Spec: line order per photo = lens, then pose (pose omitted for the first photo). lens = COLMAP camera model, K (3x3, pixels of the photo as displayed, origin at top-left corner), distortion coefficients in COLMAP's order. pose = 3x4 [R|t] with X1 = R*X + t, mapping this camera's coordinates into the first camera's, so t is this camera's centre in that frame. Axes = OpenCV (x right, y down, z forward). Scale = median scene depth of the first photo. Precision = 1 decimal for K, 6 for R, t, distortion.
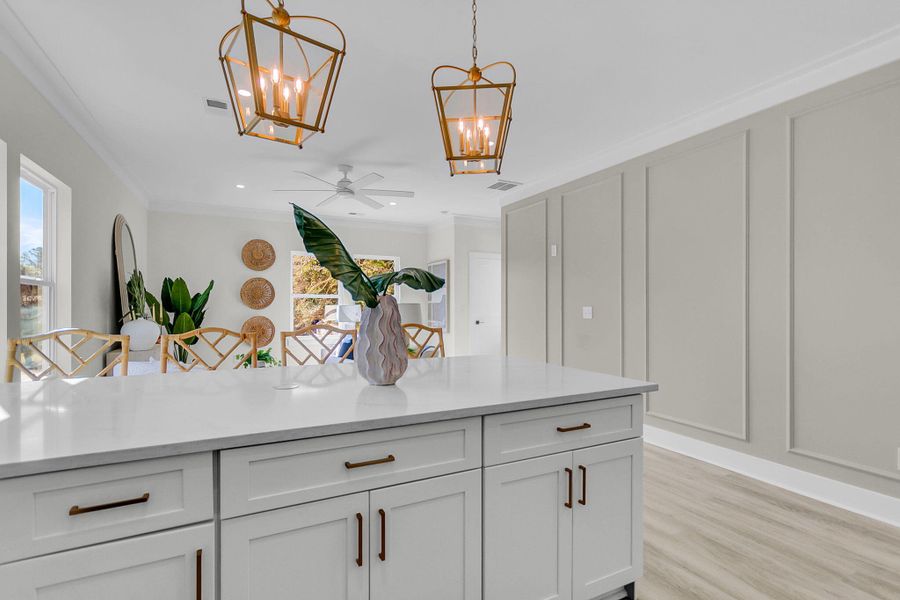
lens RADIAL K [[419.7, 0, 450.0], [0, 419.7, 300.0], [0, 0, 1]] dist [0.000434, 0.000542]
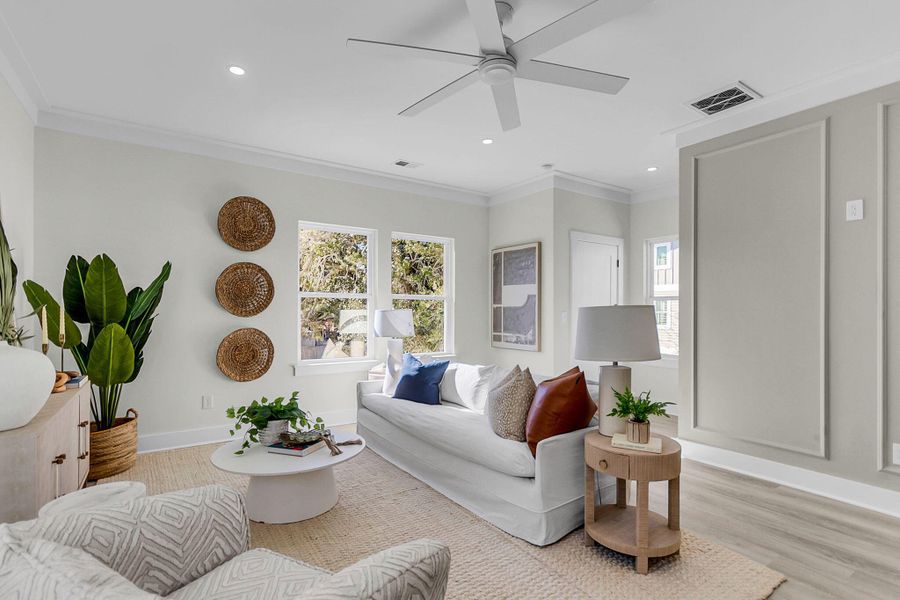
lens RADIAL K [[438.3, 0, 456.5], [0, 438.3, 306.0], [0, 0, 1]] dist [-0.001656, -0.001052]
pose [[0.992663, 0.003431, 0.120866, -0.266806], [-0.003455, 0.999994, -0.000014, 0.007109], [-0.120865, -0.000404, 0.992669, 0.398716]]
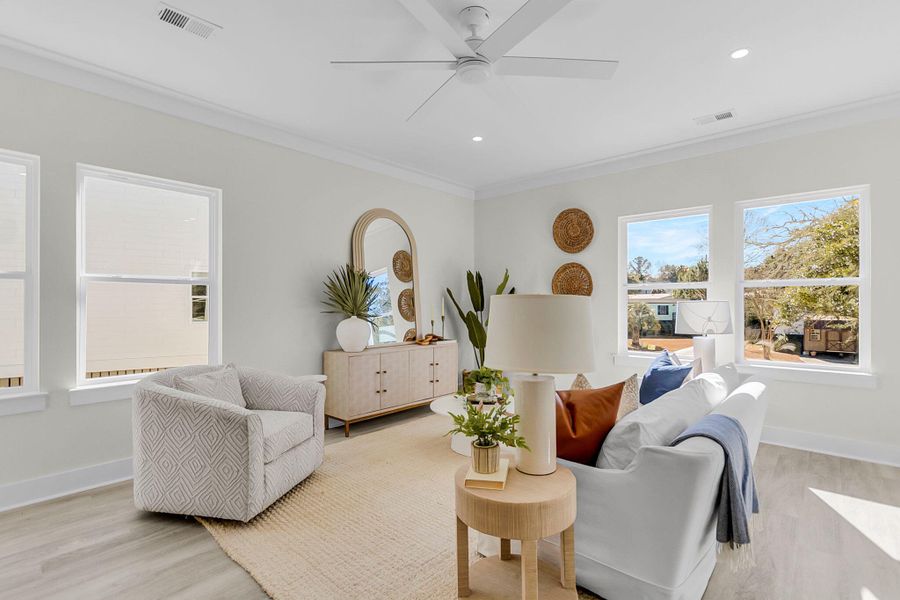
lens RADIAL K [[419.7, 0, 450.0], [0, 419.7, 300.0], [0, 0, 1]] dist [0.000434, 0.000542]
pose [[0.356307, -0.007189, -0.934341, 0.146045], [0.007496, 0.999960, -0.004835, 0.012544], [0.934339, -0.005281, 0.356347, 0.618646]]
